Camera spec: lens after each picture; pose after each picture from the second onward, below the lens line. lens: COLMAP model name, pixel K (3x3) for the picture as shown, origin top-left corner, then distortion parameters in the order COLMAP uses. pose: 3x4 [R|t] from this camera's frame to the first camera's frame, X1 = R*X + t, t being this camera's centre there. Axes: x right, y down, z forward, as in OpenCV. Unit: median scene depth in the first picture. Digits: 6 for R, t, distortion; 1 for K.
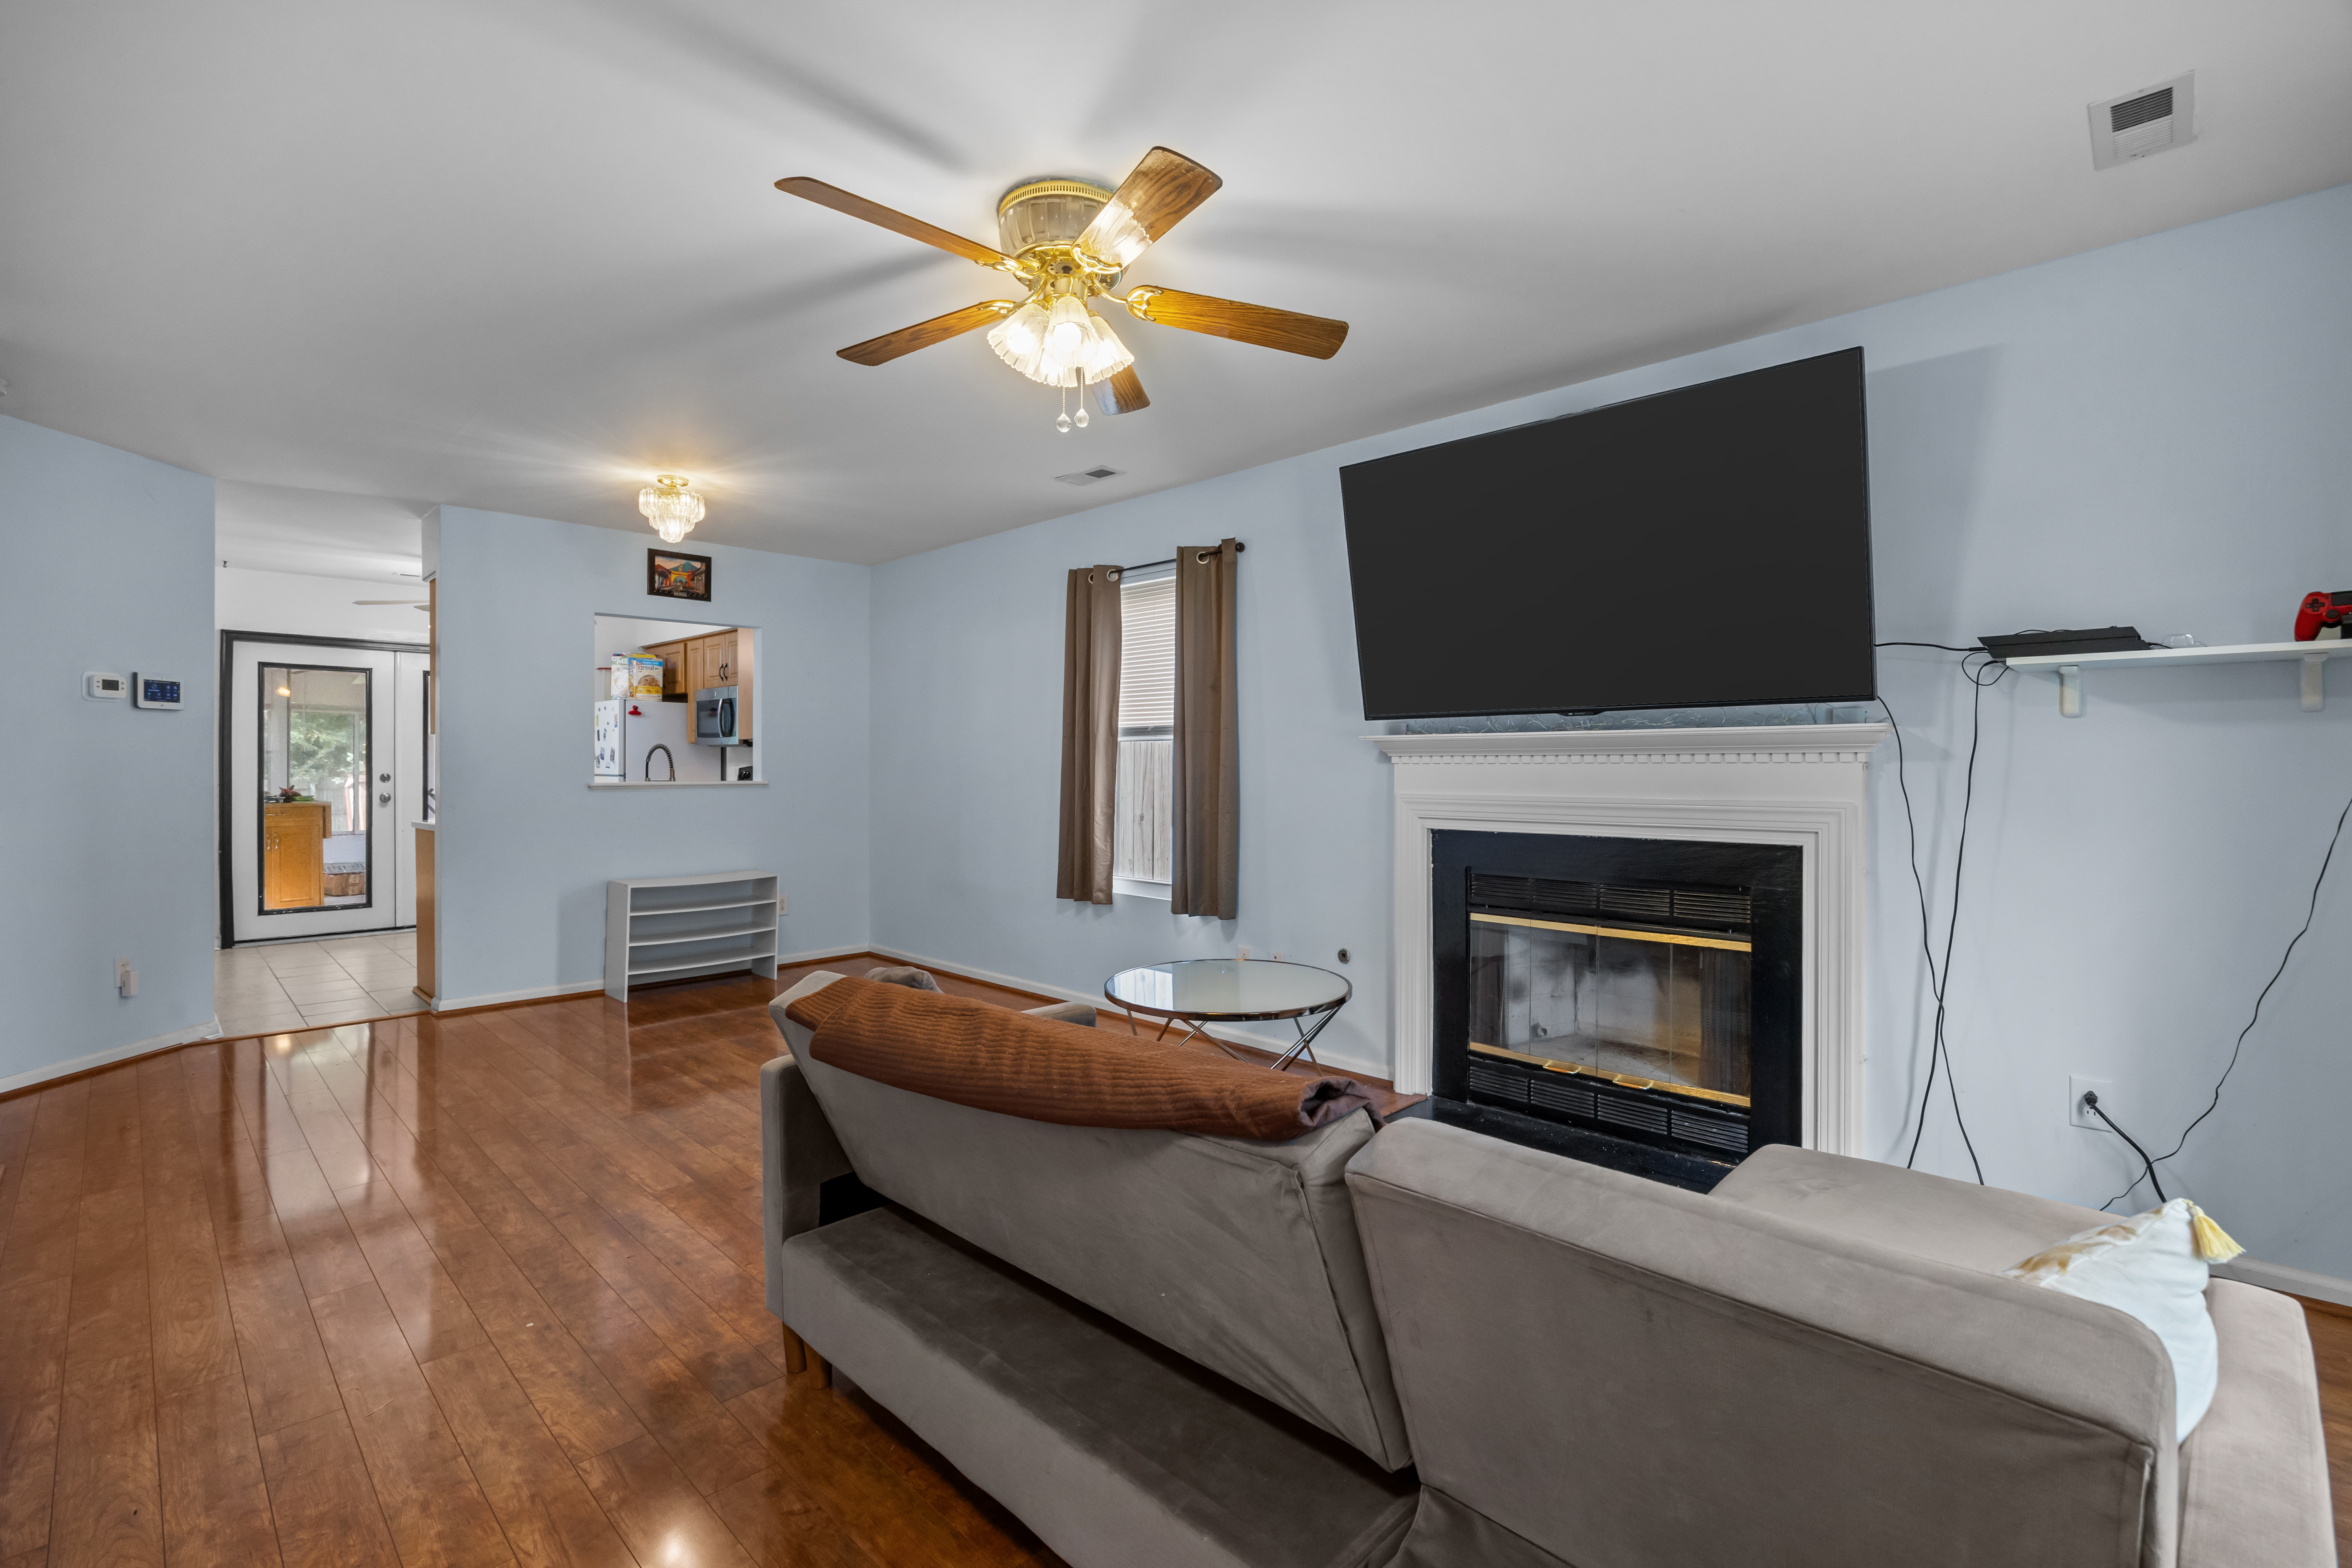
lens RADIAL K [[1039.0, 0, 1188.5], [0, 1039.0, 768.5], [0, 0, 1]] dist [-0.015245, 0.001164]
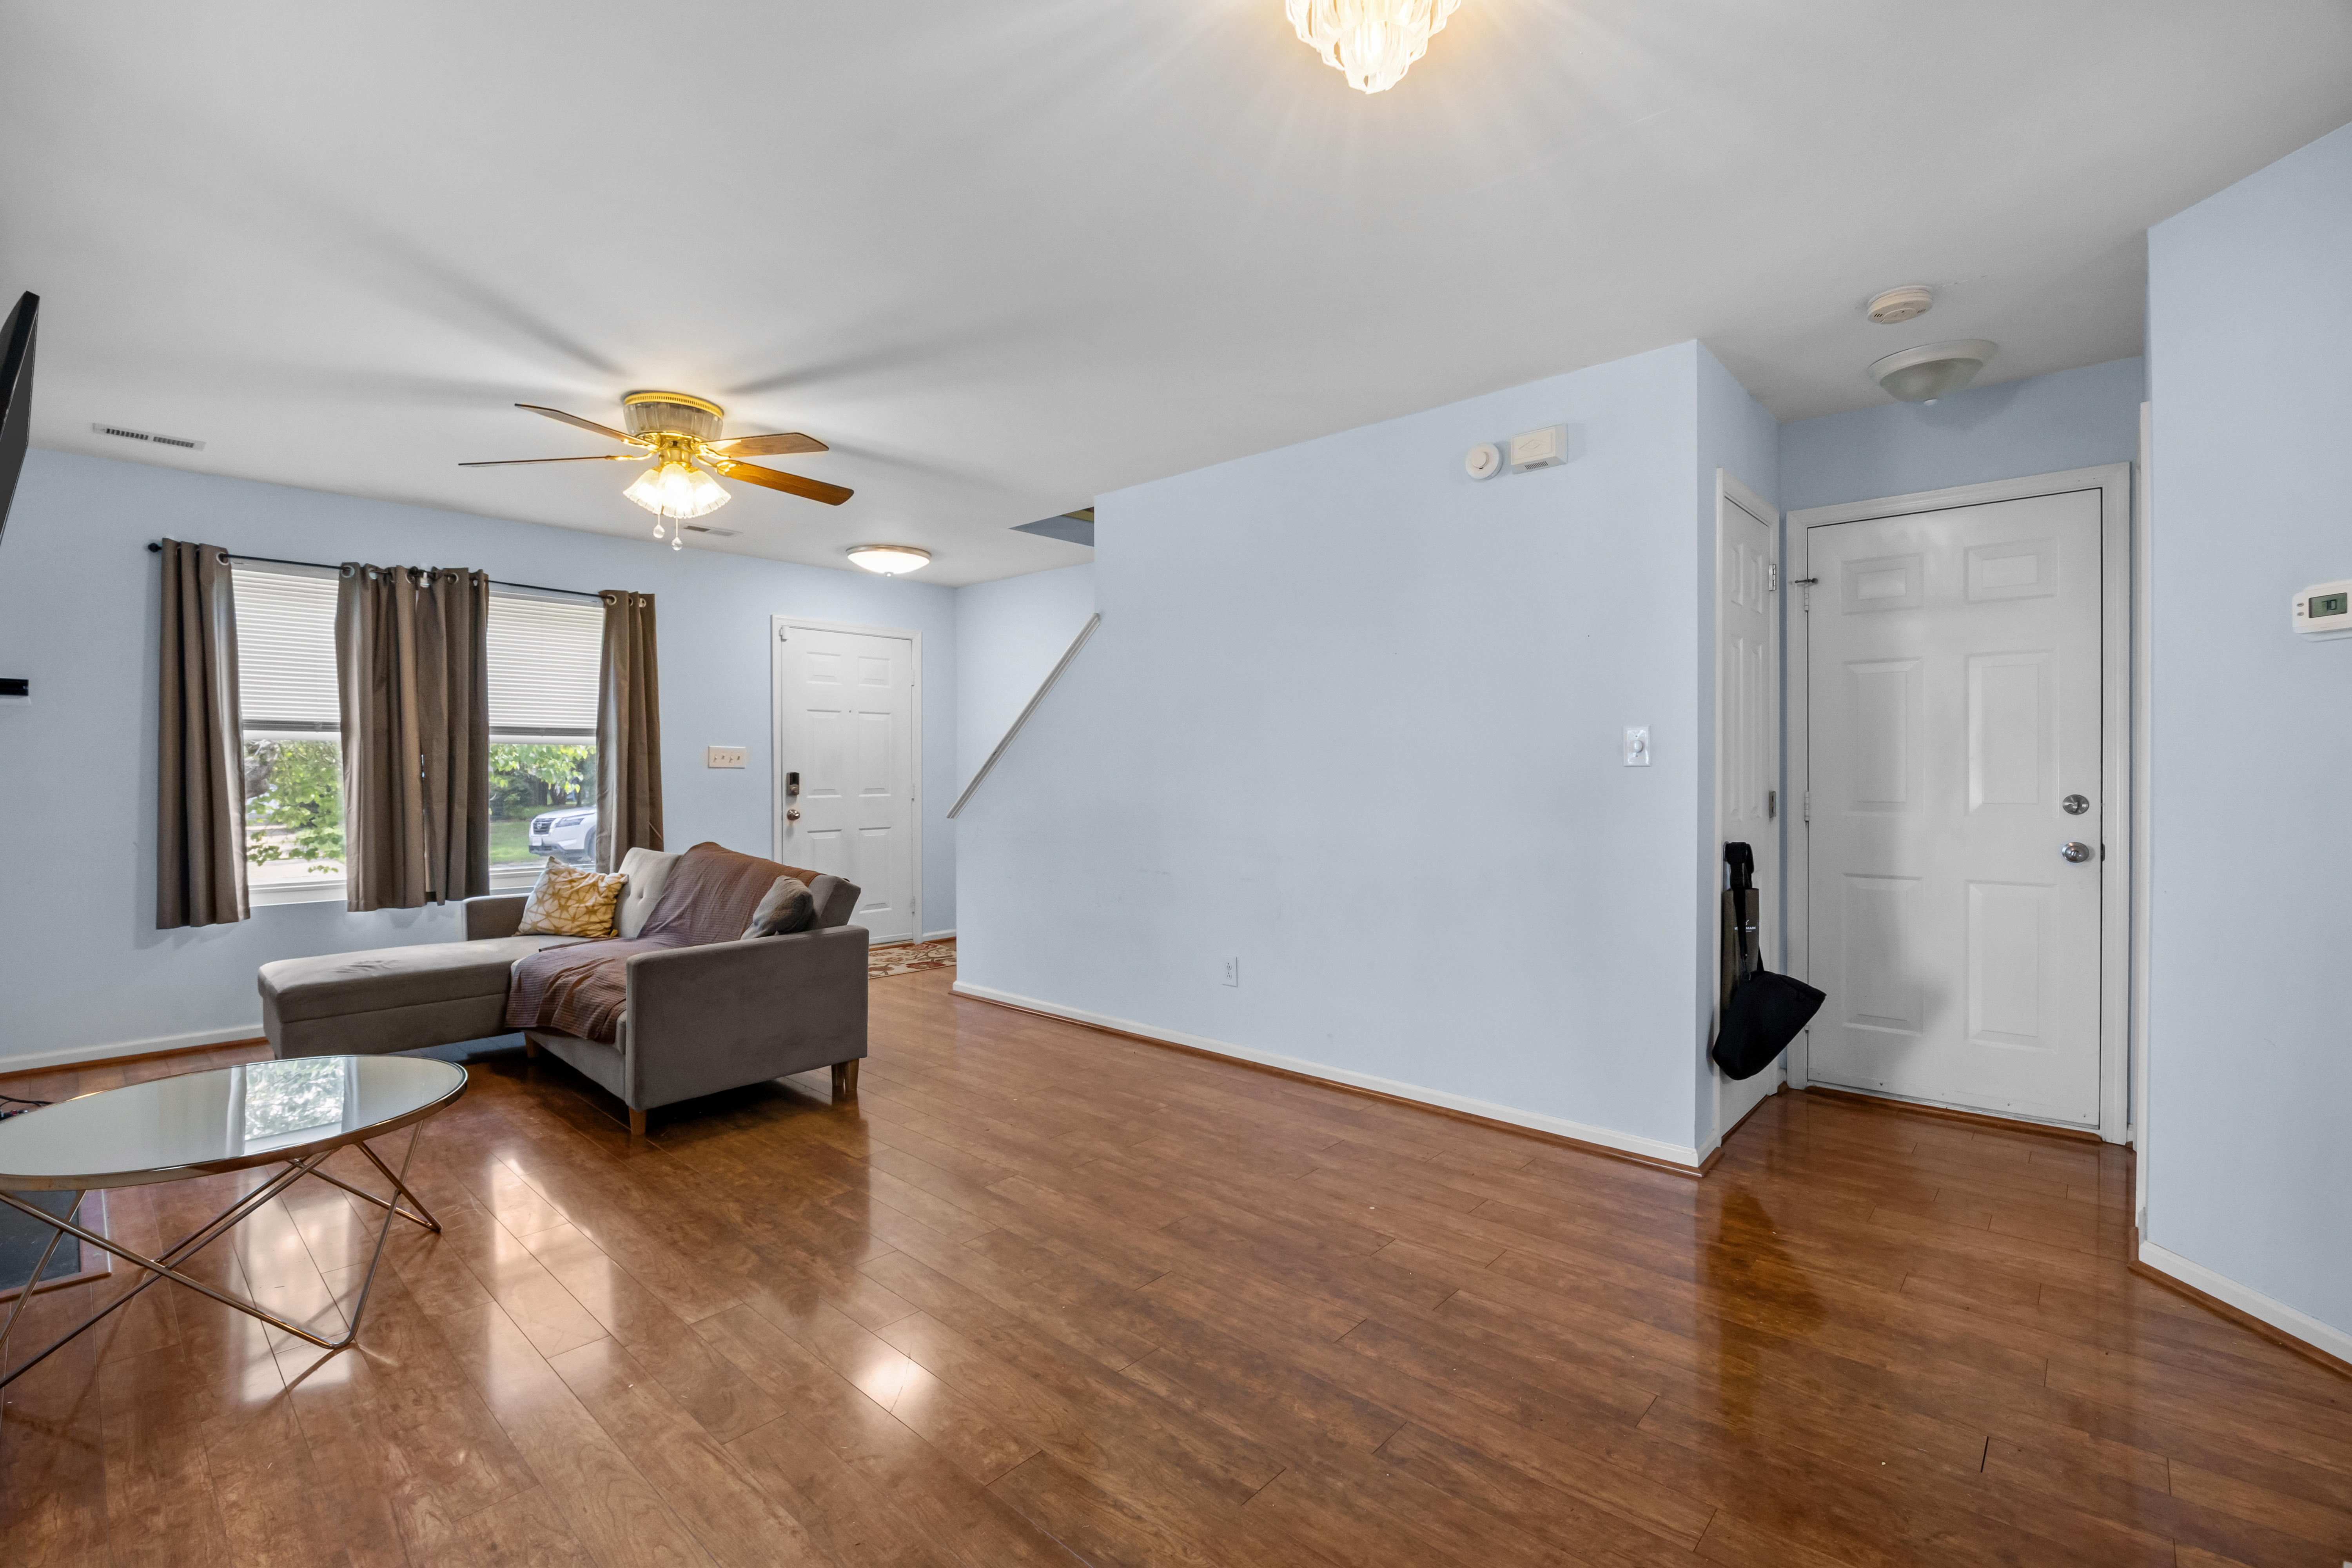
lens RADIAL K [[1039.0, 0, 1176.0], [0, 1039.0, 774.6], [0, 0, 1]] dist [-0.015245, 0.001164]
pose [[-0.999783, 0.002209, -0.020738, -0.391086], [0.001978, 0.999936, 0.011123, -0.004521], [0.020761, 0.011080, -0.999723, 1.212851]]
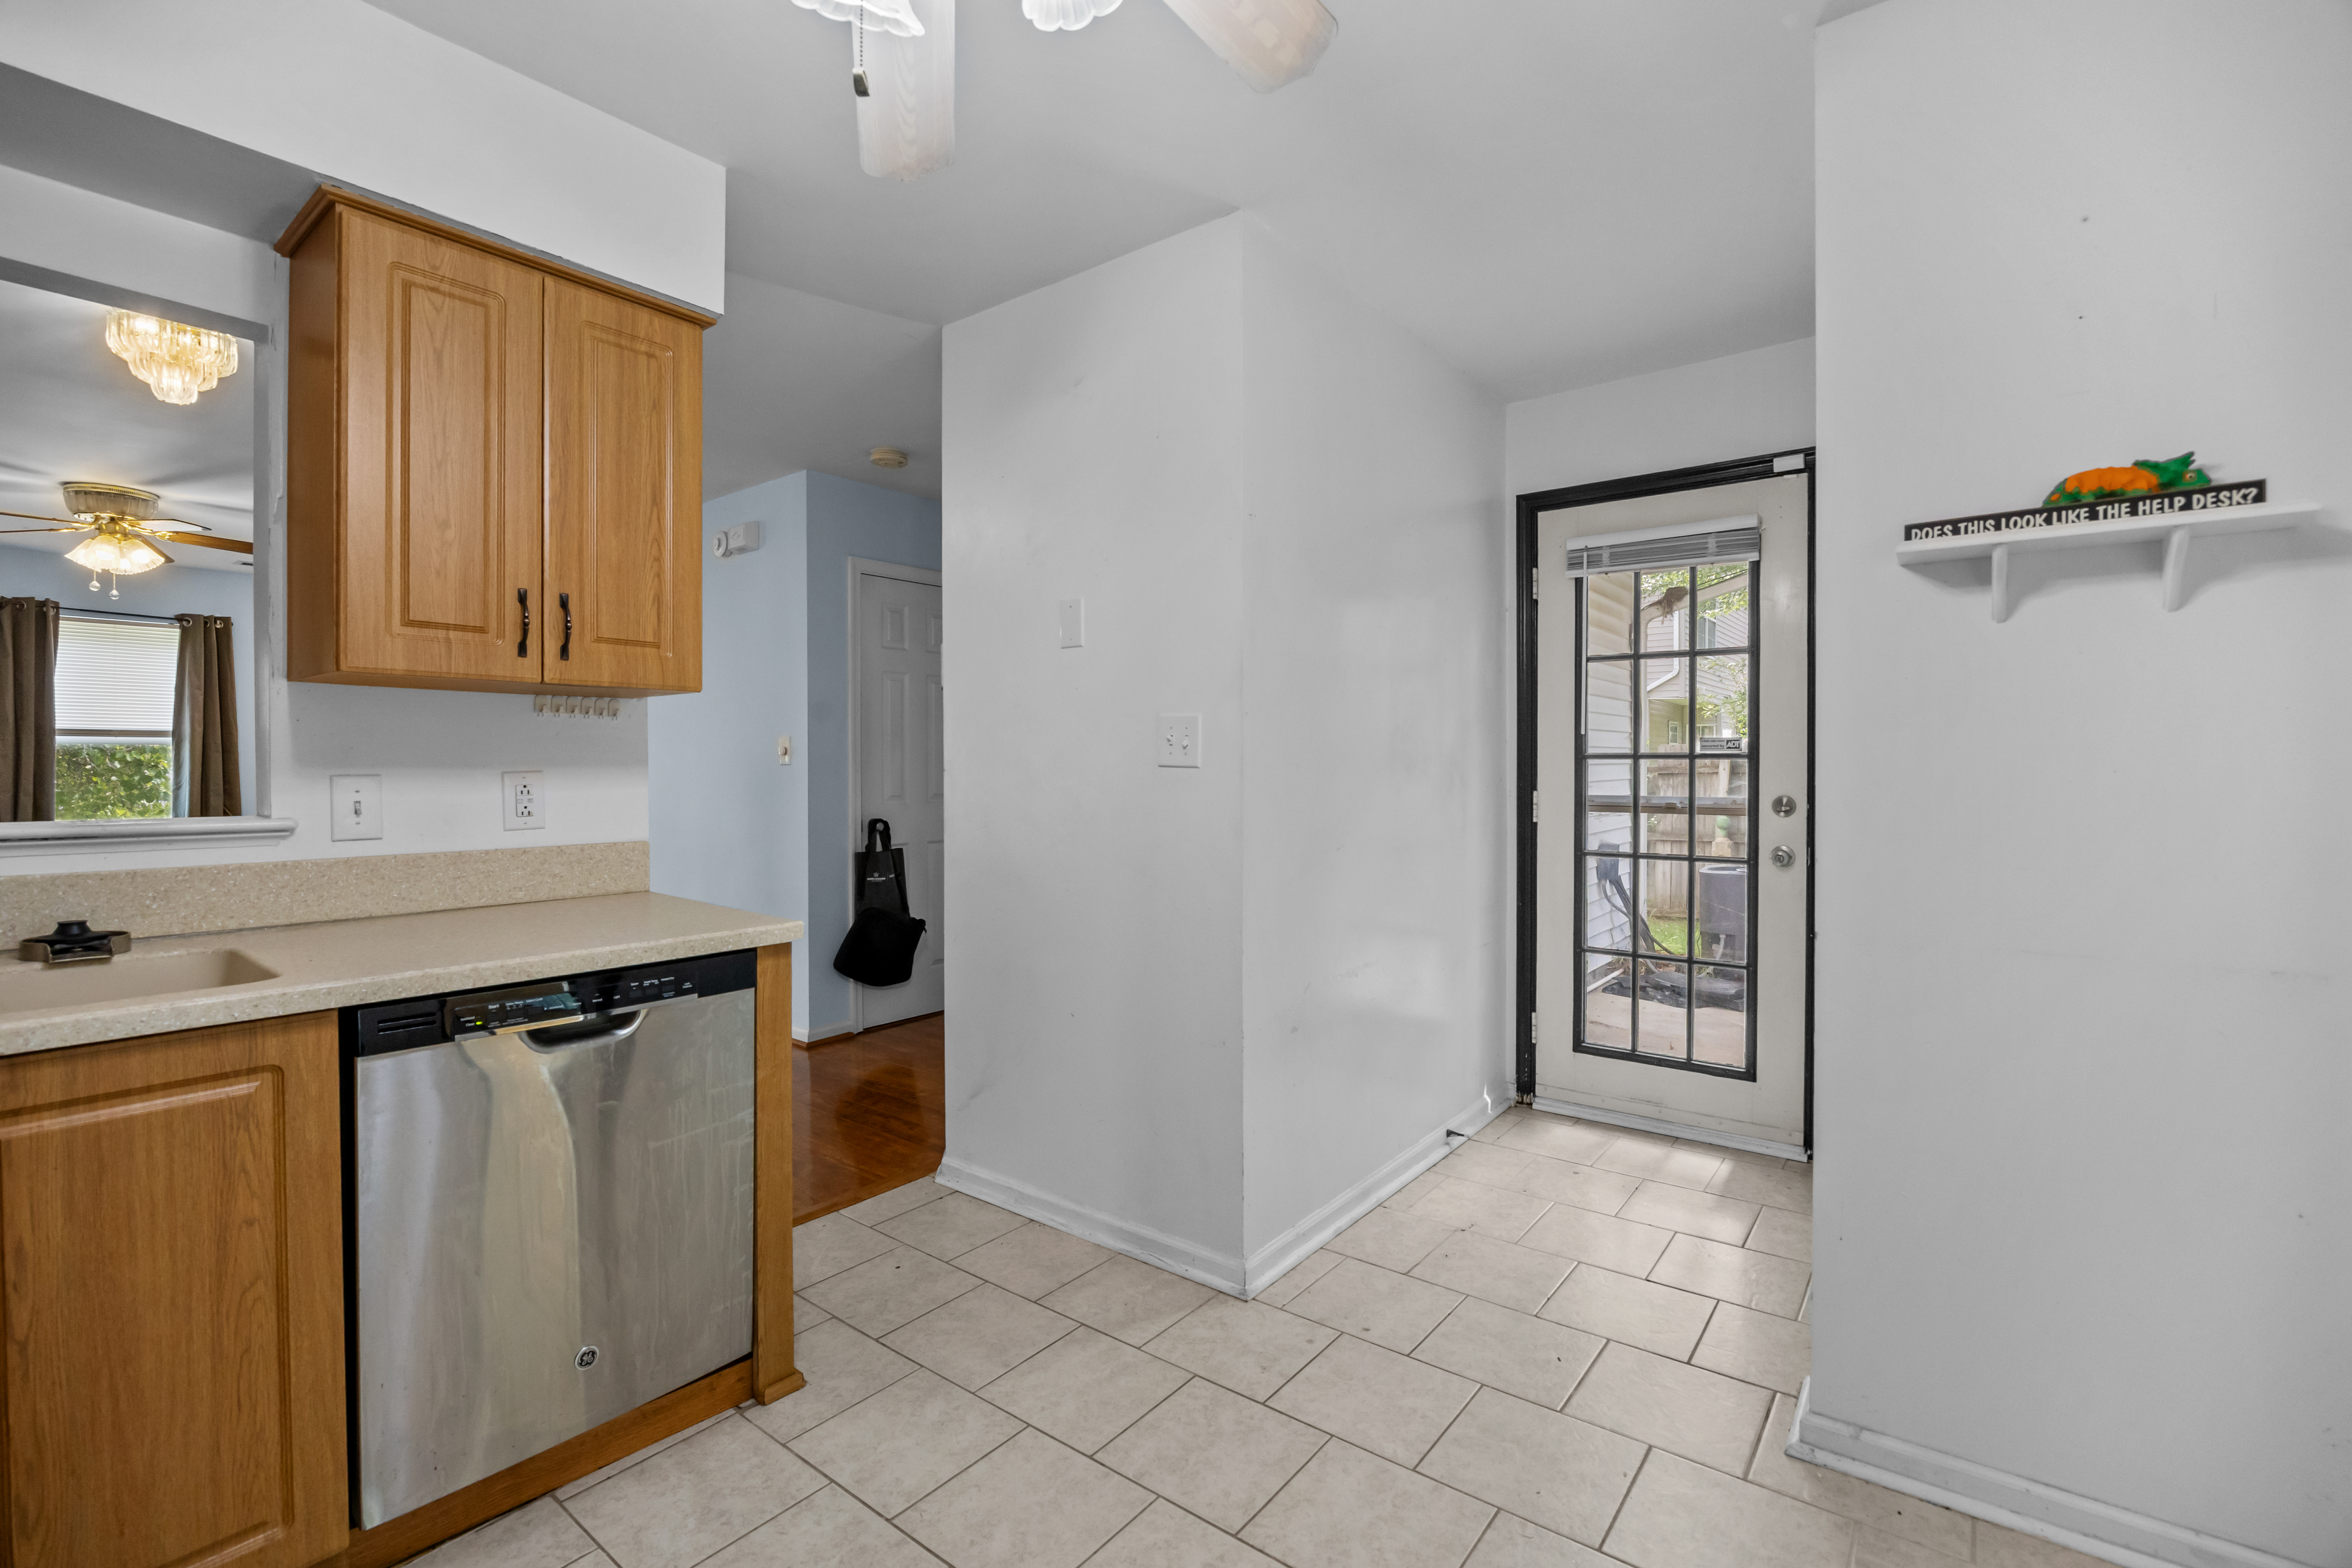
lens RADIAL K [[1039.0, 0, 1188.8], [0, 1039.0, 775.6], [0, 0, 1]] dist [-0.015245, 0.001164]
pose [[-0.994075, 0.002075, -0.108681, -0.947046], [0.000320, 0.999869, 0.016167, -0.006033], [0.108700, 0.016036, -0.993945, 1.535736]]
